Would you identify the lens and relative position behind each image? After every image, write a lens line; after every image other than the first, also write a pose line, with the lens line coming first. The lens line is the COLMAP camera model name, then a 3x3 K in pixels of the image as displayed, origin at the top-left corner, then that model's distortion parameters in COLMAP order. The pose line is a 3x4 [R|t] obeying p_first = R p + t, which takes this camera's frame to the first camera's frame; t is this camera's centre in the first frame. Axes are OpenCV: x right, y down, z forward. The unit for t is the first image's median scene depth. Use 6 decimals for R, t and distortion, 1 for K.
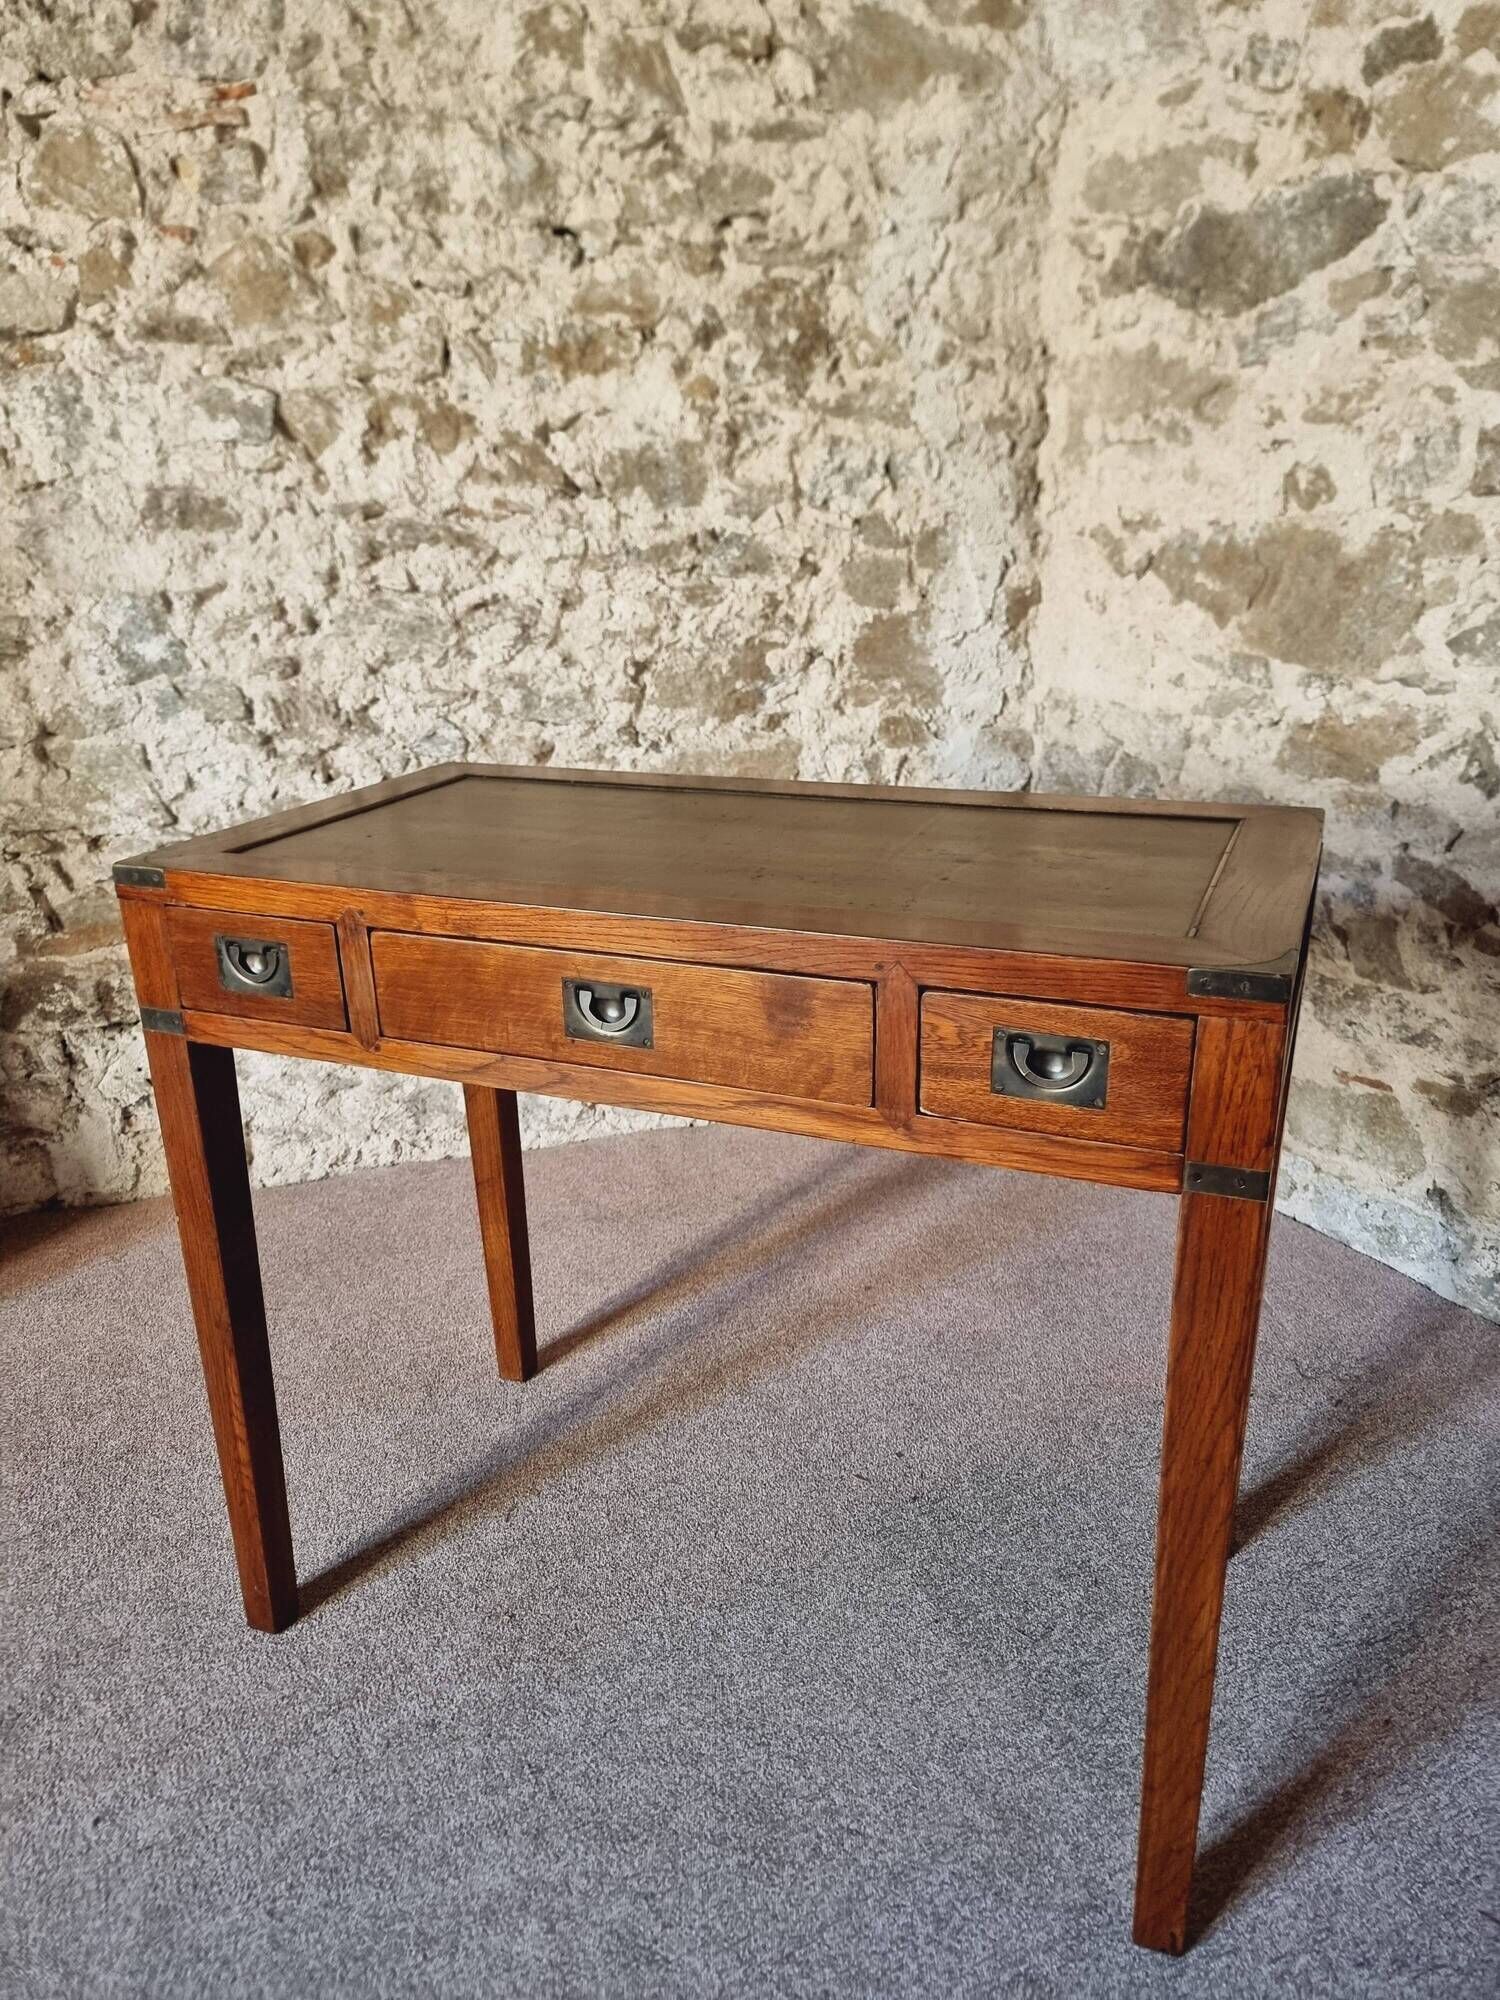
lens RADIAL K [[1404.6, 0, 731.7], [0, 1404.6, 997.2], [0, 0, 1]] dist [0.060799, -0.068382]
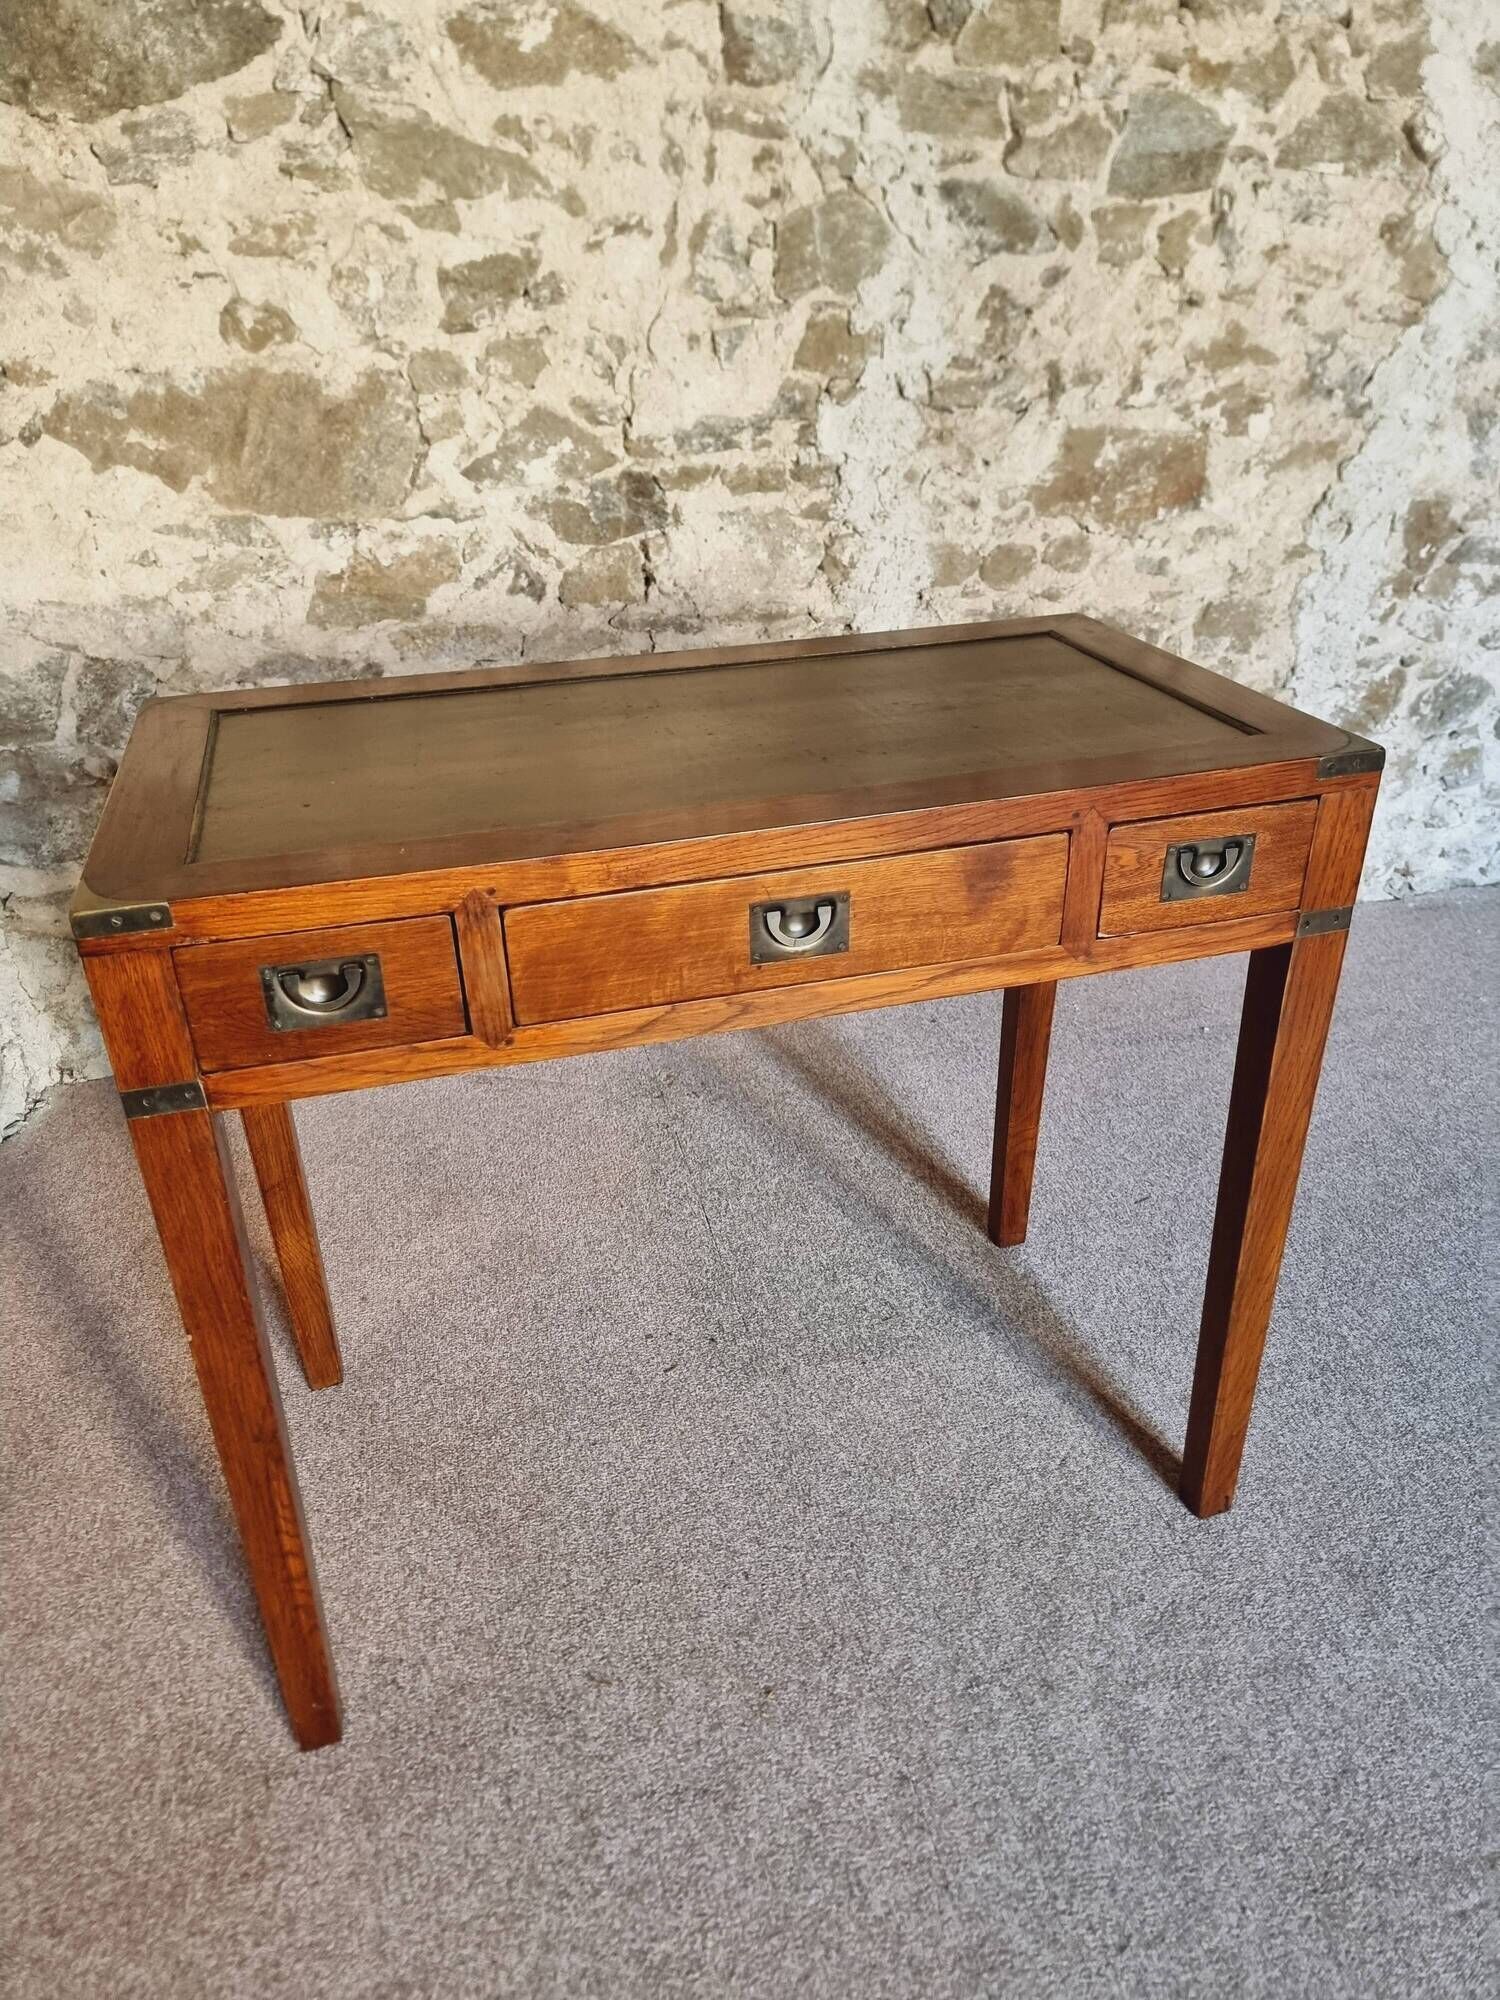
lens RADIAL K [[1393.7, 0, 748.9], [0, 1393.7, 1022.6], [0, 0, 1]] dist [0.058981, -0.062176]
pose [[0.226070, -0.451612, 0.863098, -0.491007], [0.341254, 0.866605, 0.364063, -0.166473], [-0.912380, 0.212232, 0.350028, 0.415914]]
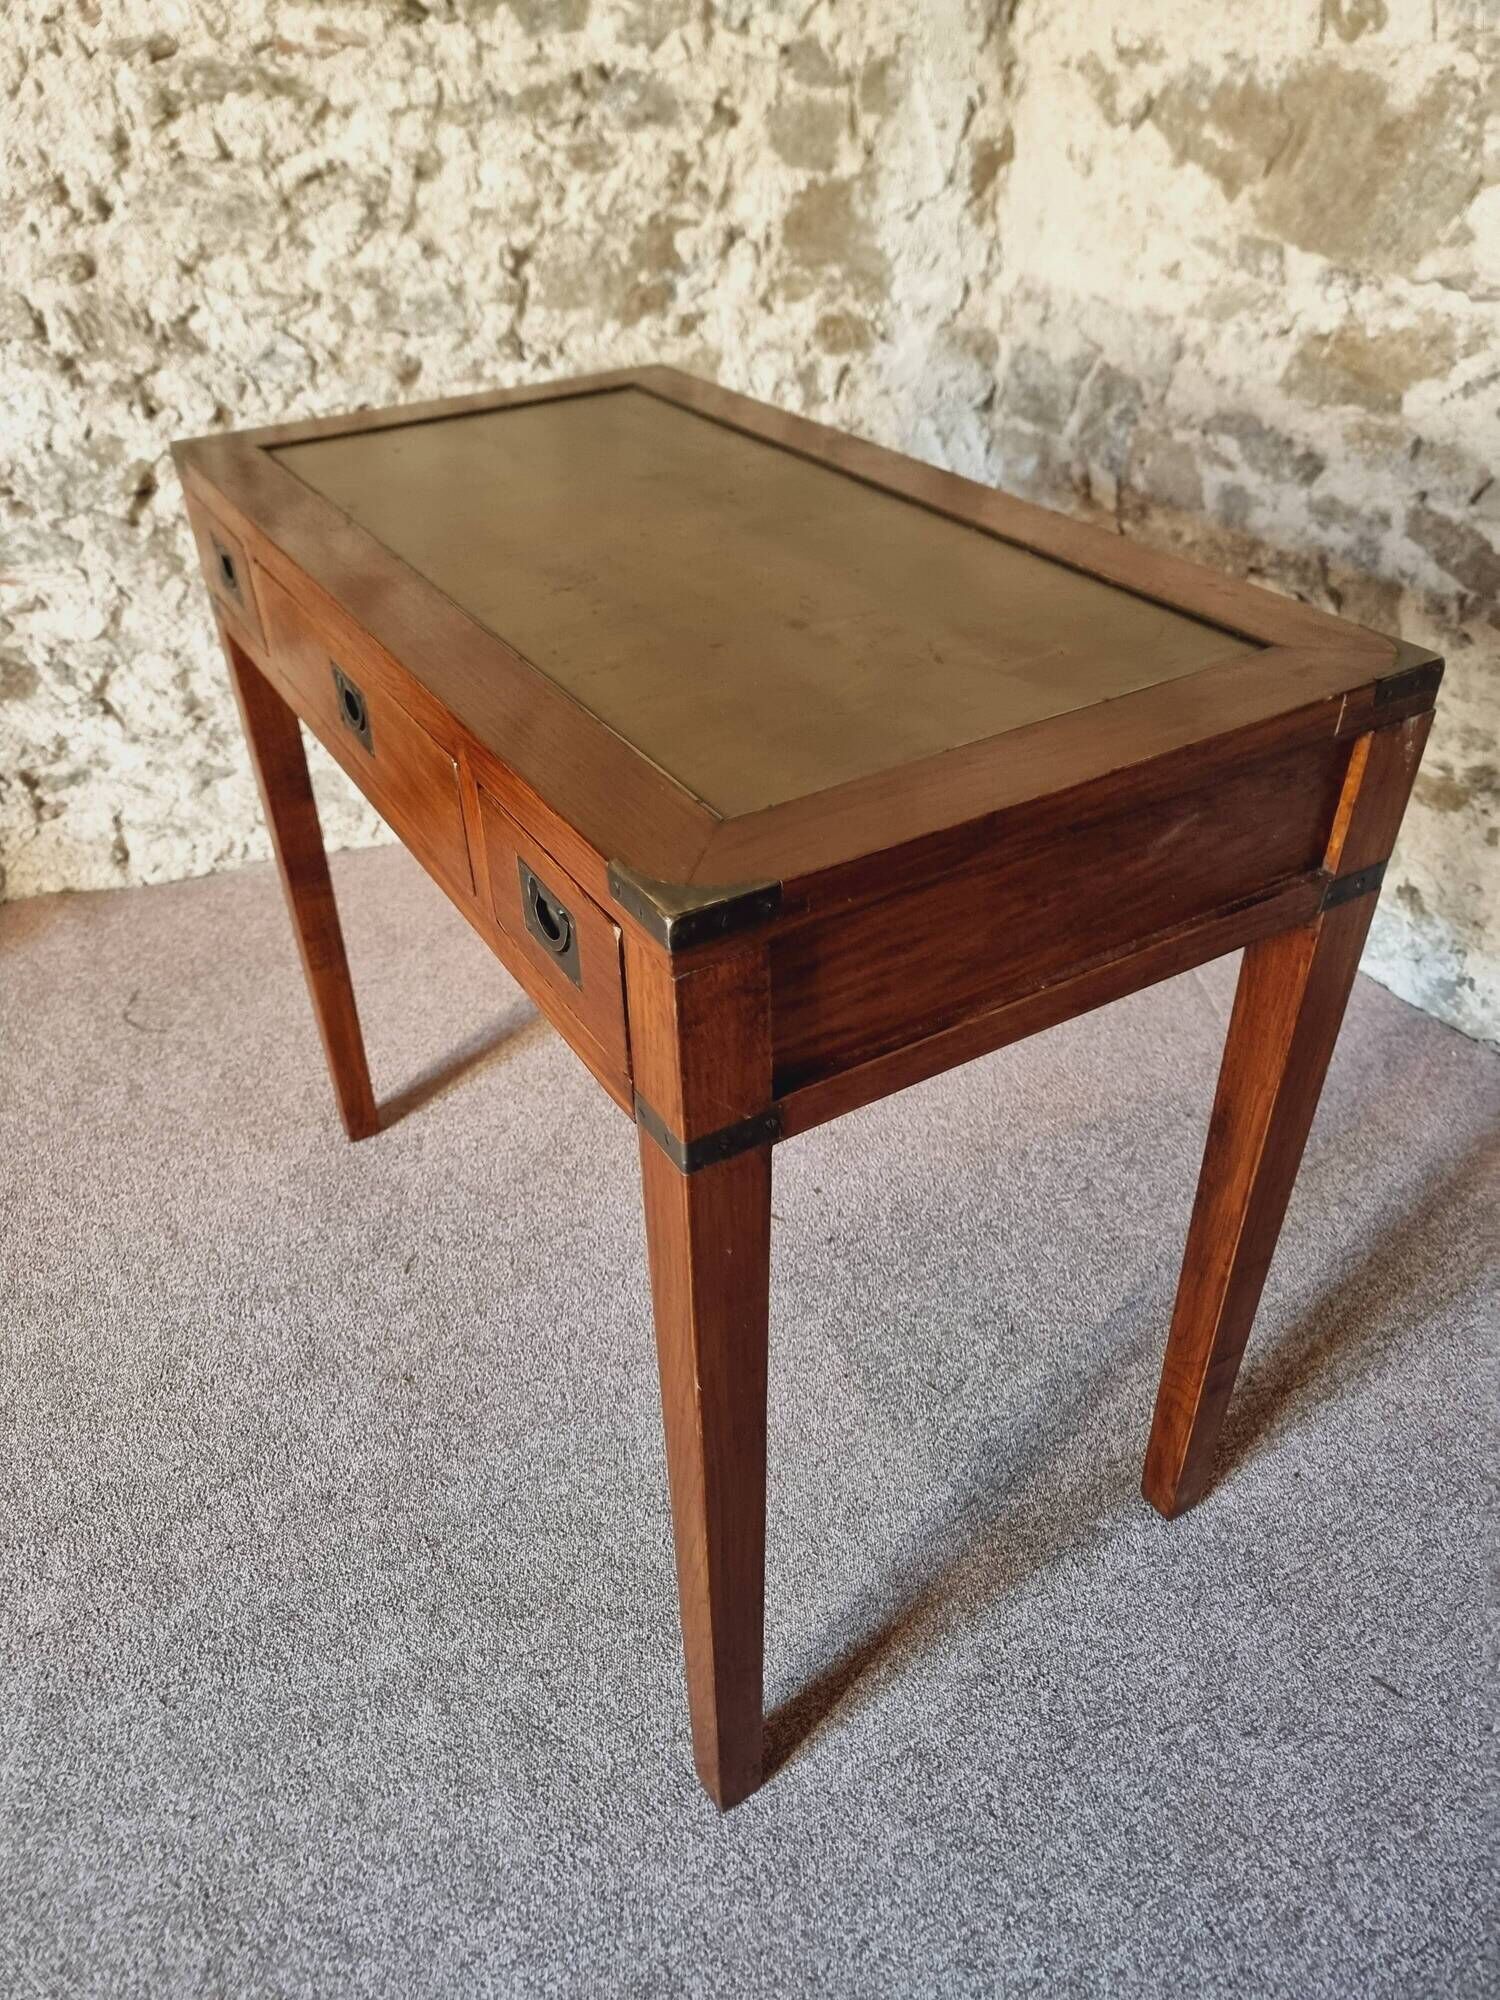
lens RADIAL K [[1411.6, 0, 717.6], [0, 1411.6, 990.2], [0, 0, 1]] dist [0.056641, -0.059711]
pose [[0.999734, -0.019234, 0.012751, 0.032468], [0.014943, 0.960622, 0.277456, -0.057058], [-0.017585, -0.277191, 0.960654, 0.091880]]
